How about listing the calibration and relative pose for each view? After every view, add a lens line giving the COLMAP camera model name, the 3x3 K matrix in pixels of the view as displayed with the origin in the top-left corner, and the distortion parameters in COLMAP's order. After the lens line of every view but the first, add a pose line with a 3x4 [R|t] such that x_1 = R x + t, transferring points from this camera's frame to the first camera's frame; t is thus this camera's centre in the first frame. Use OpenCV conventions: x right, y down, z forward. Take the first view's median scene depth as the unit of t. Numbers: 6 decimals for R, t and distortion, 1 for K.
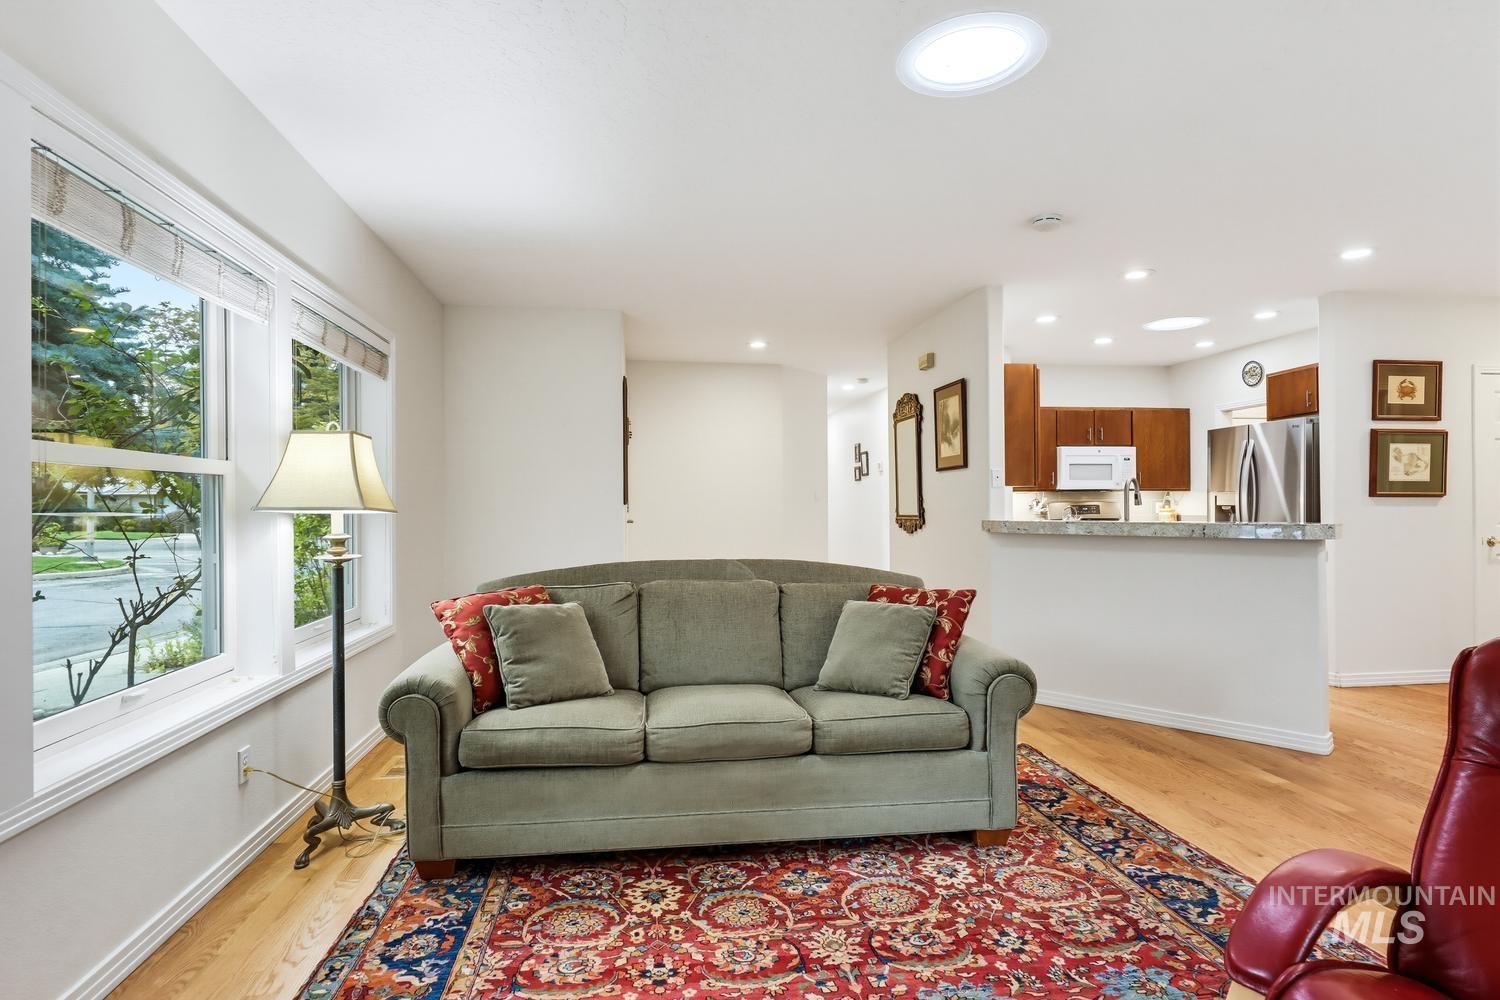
lens RADIAL K [[779.0, 0, 750.0], [0, 779.0, 500.0], [0, 0, 1]] dist [0.002689, 0.000256]
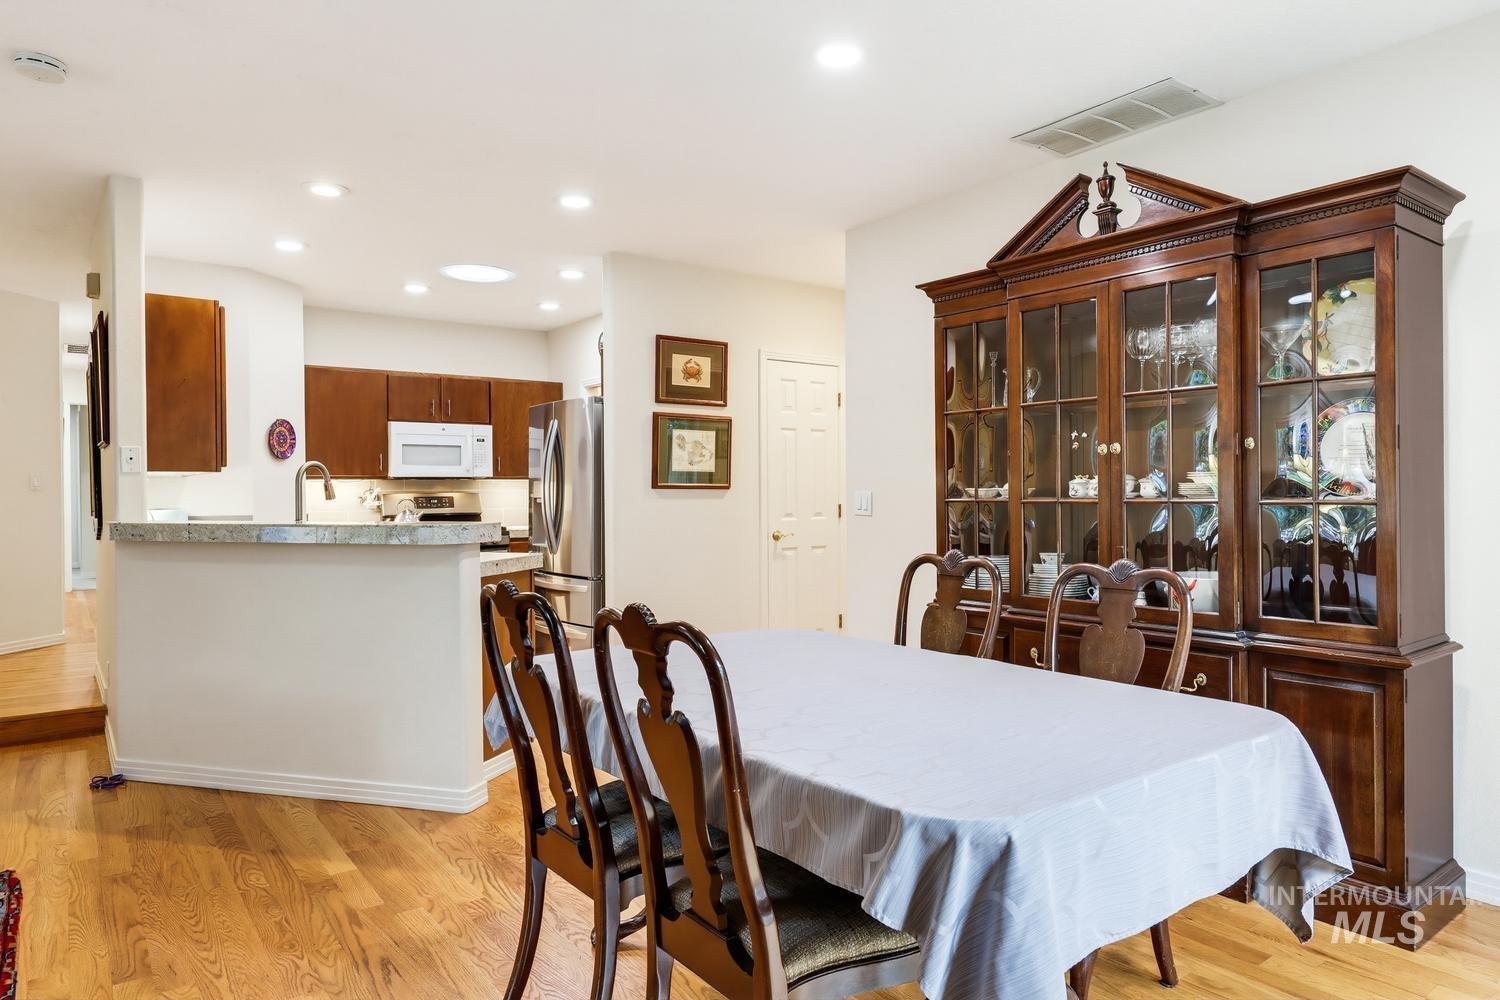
lens RADIAL K [[919.8, 0, 760.2], [0, 919.8, 496.9], [0, 0, 1]] dist [-0.000660, -0.001616]
pose [[0.874684, -0.001552, 0.484690, 0.393817], [-0.003467, 0.999949, 0.009460, -0.004984], [-0.484680, -0.009955, 0.874635, 0.024758]]
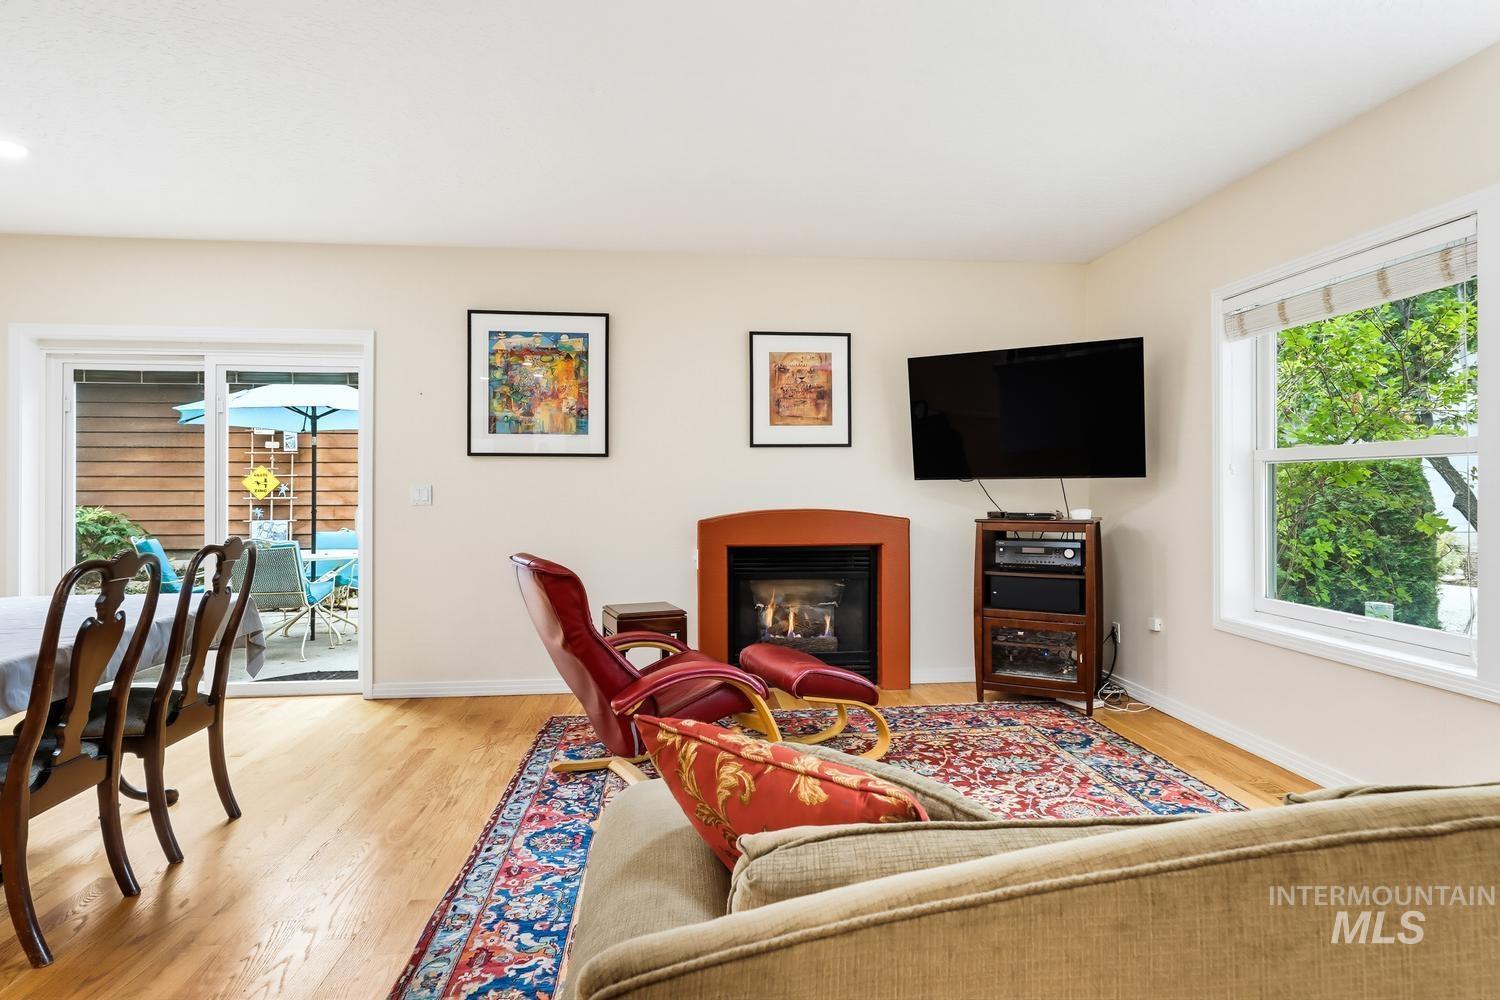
lens RADIAL K [[787.1, 0, 761.7], [0, 787.1, 487.8], [0, 0, 1]] dist [0.000191, -0.000249]
pose [[-0.999128, 0.006312, 0.041284, 0.126572], [0.005921, 0.999937, -0.009587, 0.006224], [-0.041341, -0.009334, -0.999101, 0.815518]]
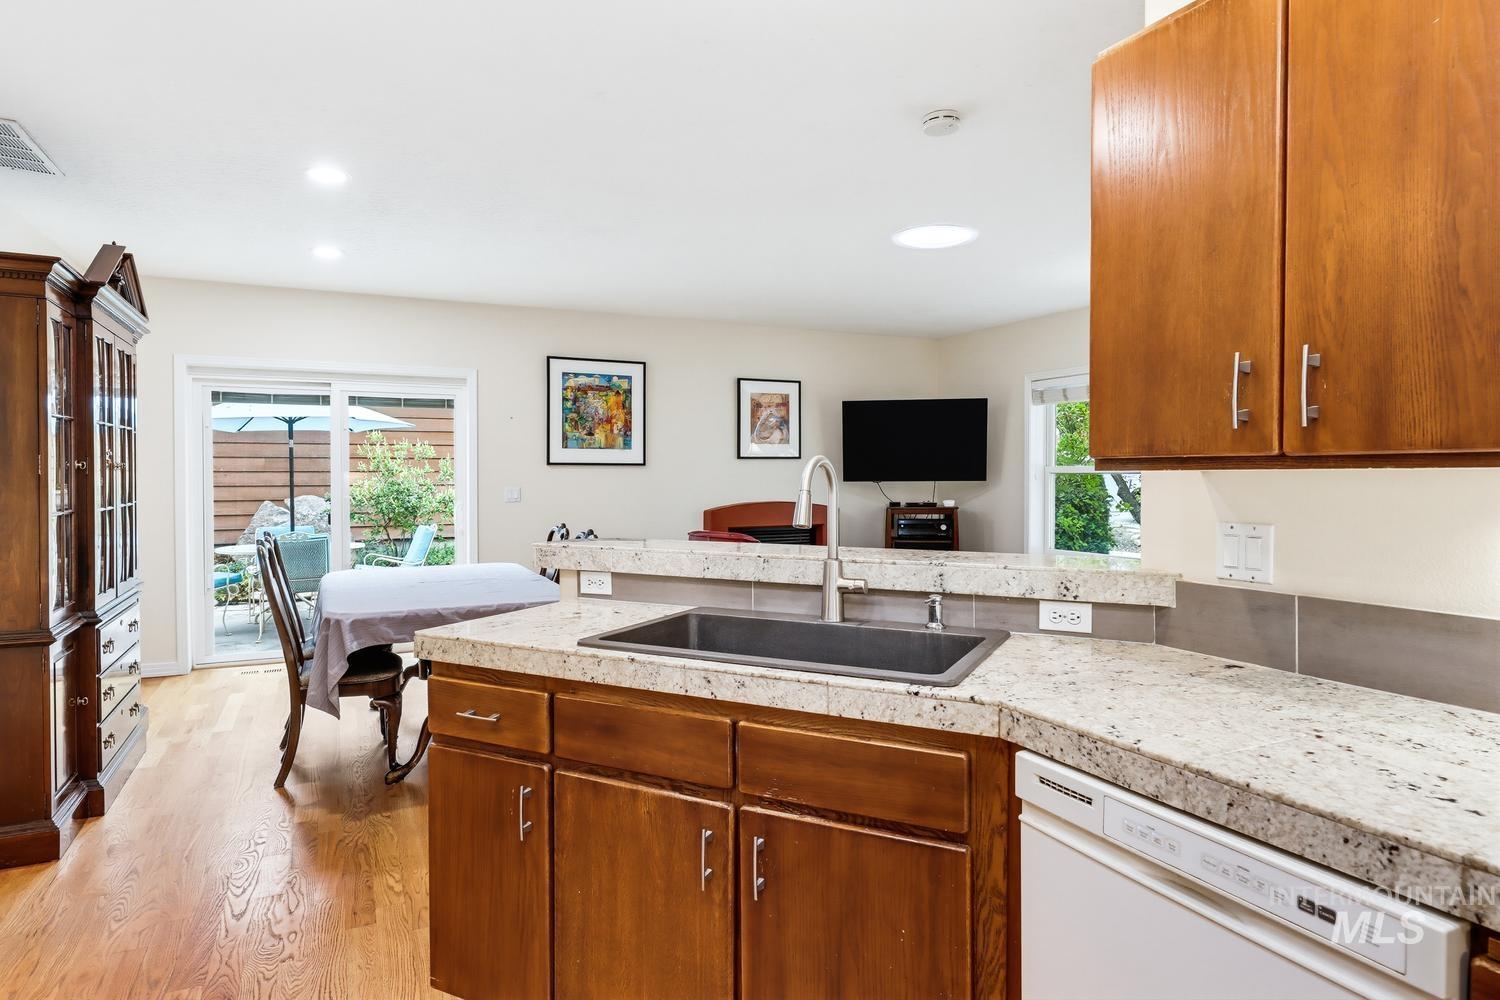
lens RADIAL K [[863.5, 0, 748.1], [0, 863.5, 490.2], [0, 0, 1]] dist [0.002789, 0.000262]
pose [[-0.953516, 0.011622, -0.301119, 0.593300], [0.008357, 0.999892, 0.012130, -0.015176], [0.301227, 0.009050, -0.953510, 1.275372]]
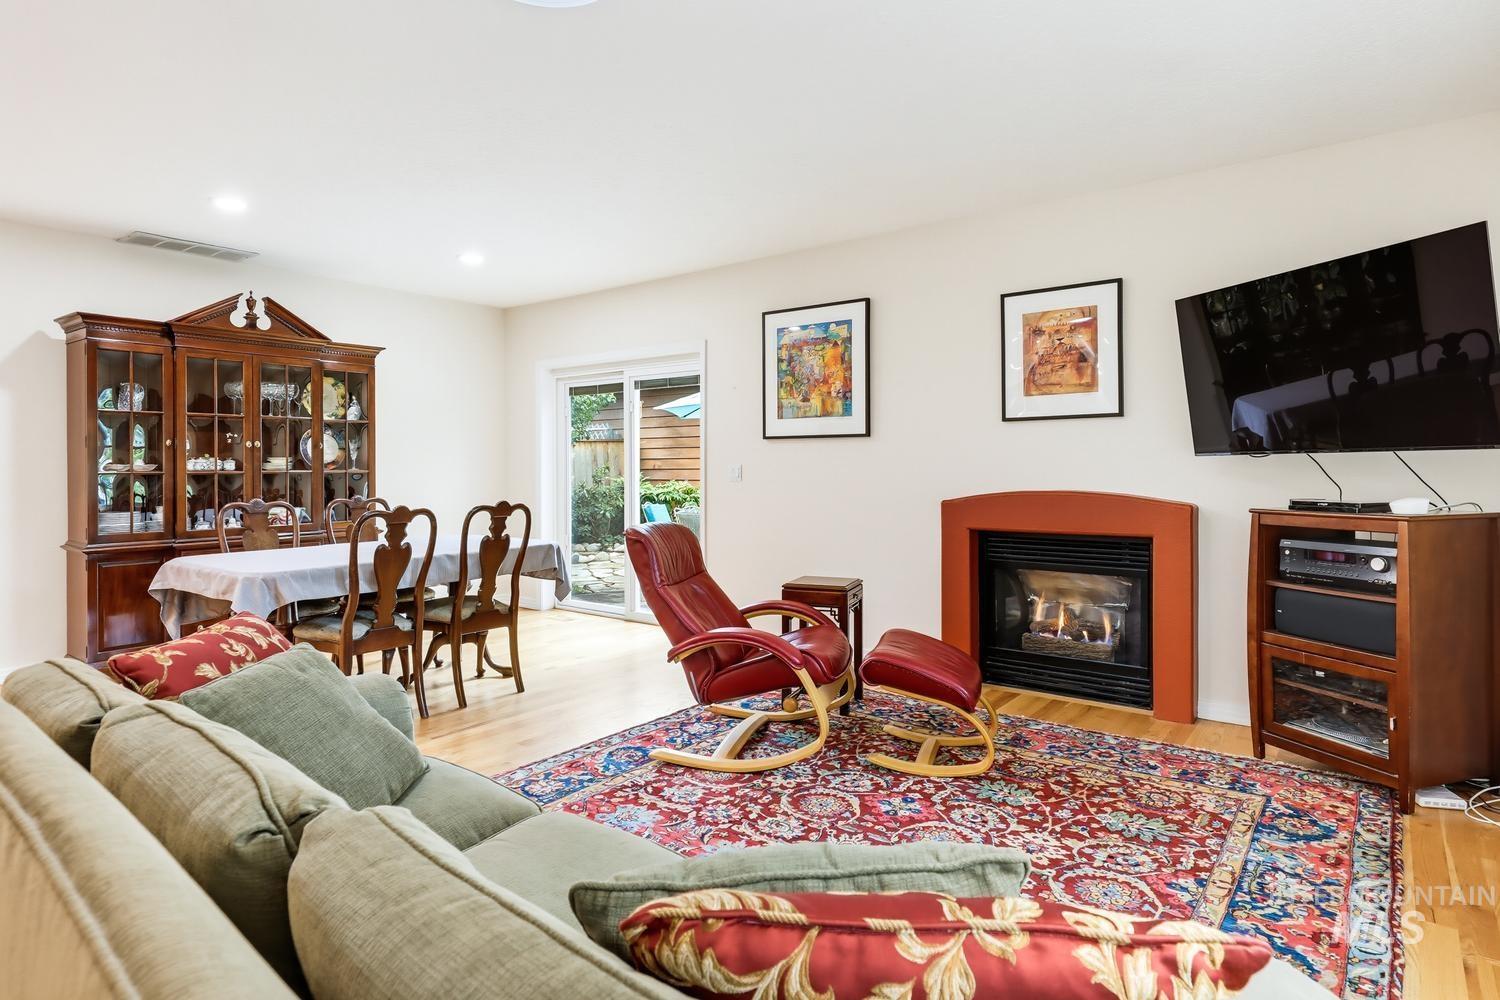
lens RADIAL K [[812.7, 0, 766.8], [0, 812.7, 477.4], [0, 0, 1]] dist [-0.000545, 0.000185]
pose [[-0.701983, -0.000995, 0.712193, -0.257725], [0.000774, 0.999997, 0.002161, 0.006888], [-0.712193, 0.002068, -0.701981, 0.683113]]
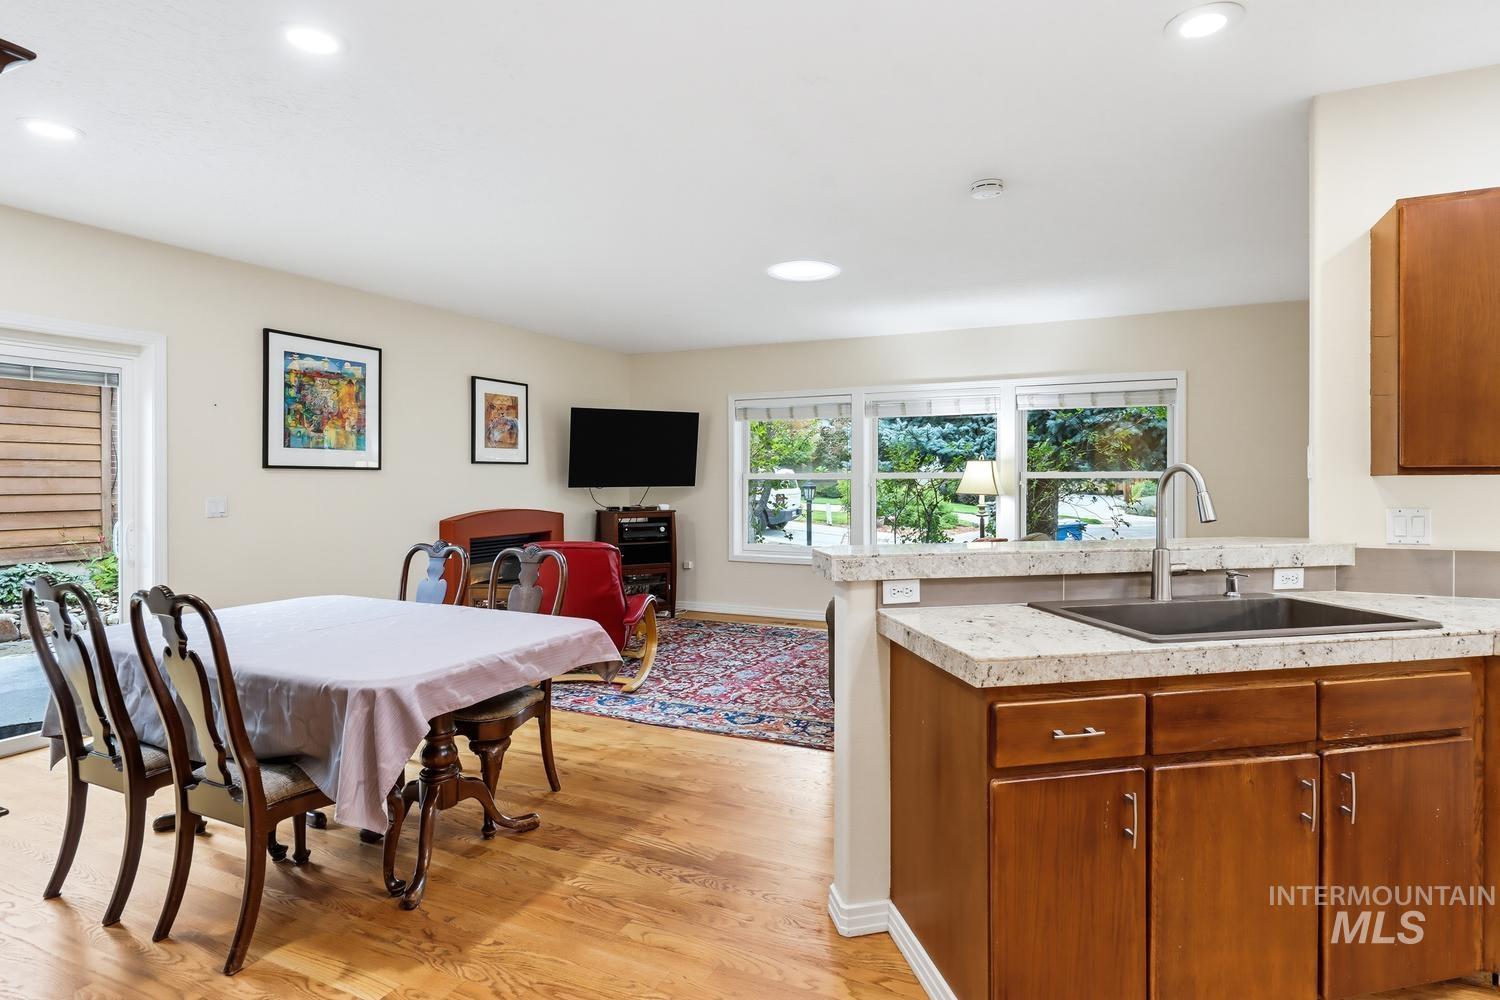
lens RADIAL K [[787.0, 0, 779.6], [0, 787.0, 482.0], [0, 0, 1]] dist [0.001824, 0.000492]
pose [[-0.539761, 0.008534, -0.841775, 0.937603], [0.011659, 0.999928, 0.002661, -0.019265], [0.841737, -0.008378, -0.539822, 0.948846]]
